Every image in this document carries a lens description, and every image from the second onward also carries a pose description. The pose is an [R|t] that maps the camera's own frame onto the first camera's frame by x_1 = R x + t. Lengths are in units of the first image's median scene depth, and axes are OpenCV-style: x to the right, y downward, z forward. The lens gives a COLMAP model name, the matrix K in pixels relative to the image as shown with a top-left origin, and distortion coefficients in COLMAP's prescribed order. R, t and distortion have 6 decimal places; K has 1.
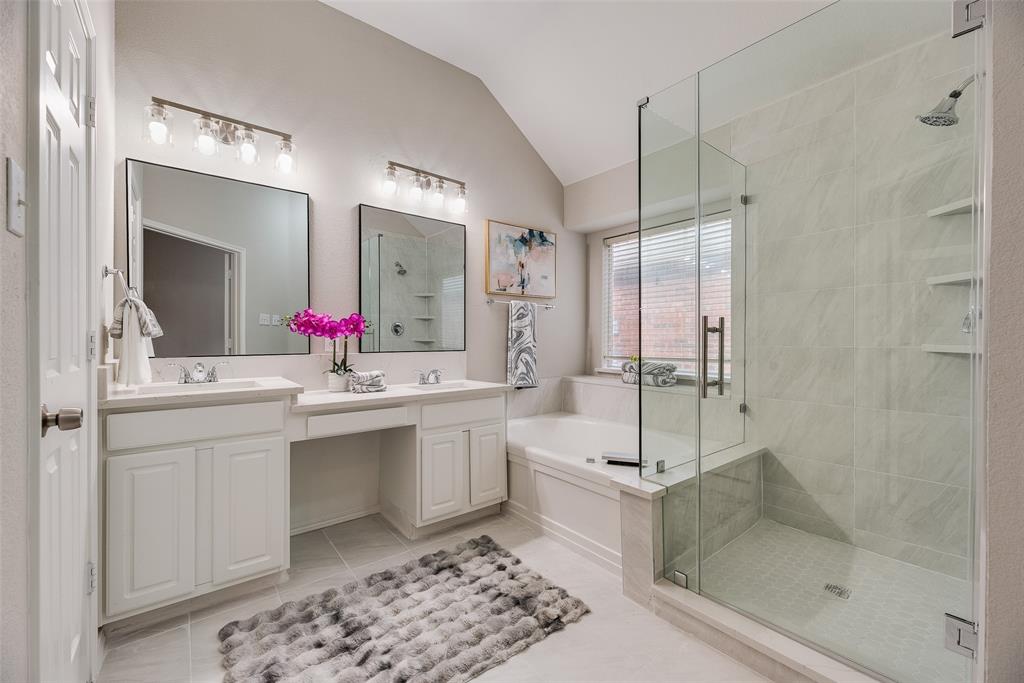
lens RADIAL K [[416.8, 0, 515.3], [0, 416.8, 340.4], [0, 0, 1]] dist [-0.001146, 0.001287]
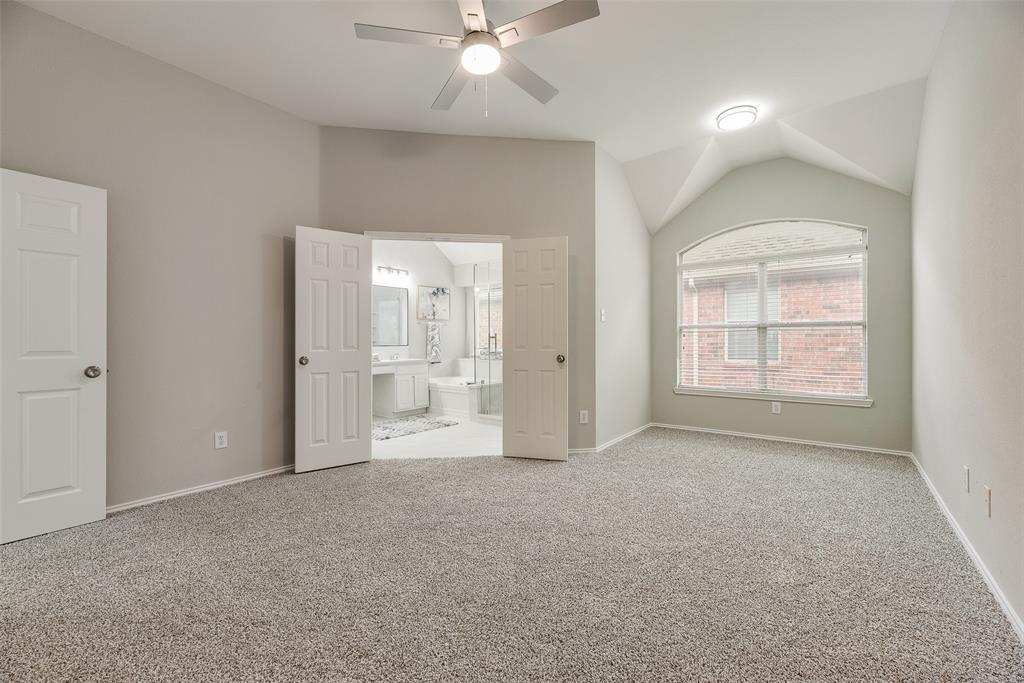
lens RADIAL K [[416.8, 0, 517.1], [0, 416.8, 343.3], [0, 0, 1]] dist [-0.001146, 0.001287]
pose [[0.972654, -0.006036, 0.232179, -0.075249], [0.004866, 0.999972, 0.005610, 0.004140], [-0.232207, -0.004327, 0.972657, -1.357418]]
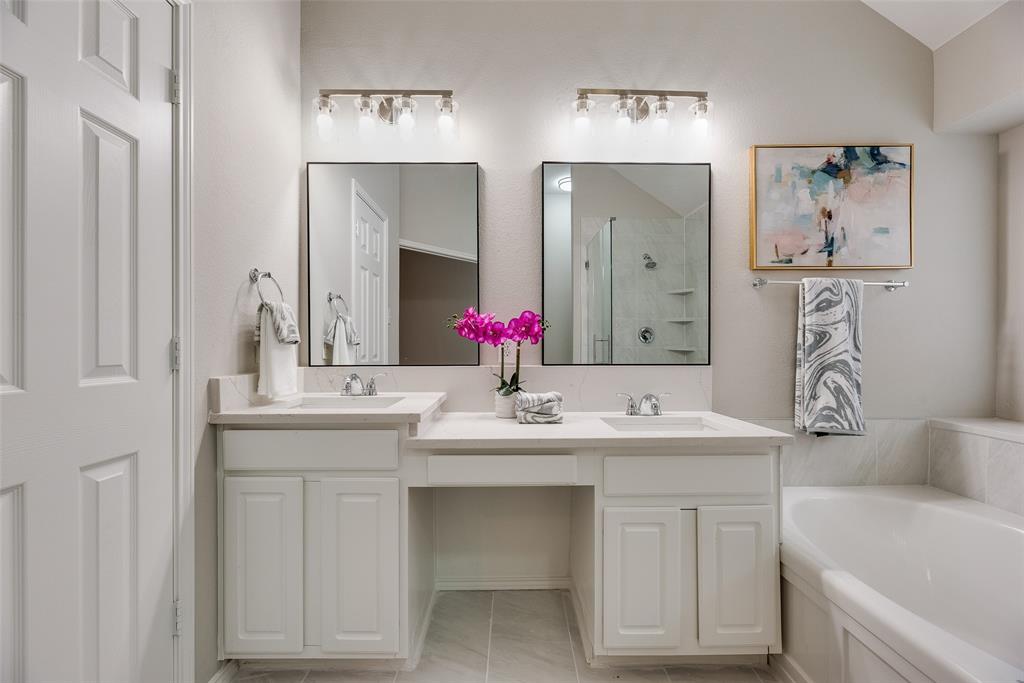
lens RADIAL K [[416.8, 0, 511.9], [0, 416.8, 350.3], [0, 0, 1]] dist [-0.001146, 0.001287]
pose [[0.784558, 0.002271, -0.620051, 0.035587], [-0.001093, 0.999997, 0.002280, 0.001755], [0.620054, -0.001111, 0.784558, 0.350050]]
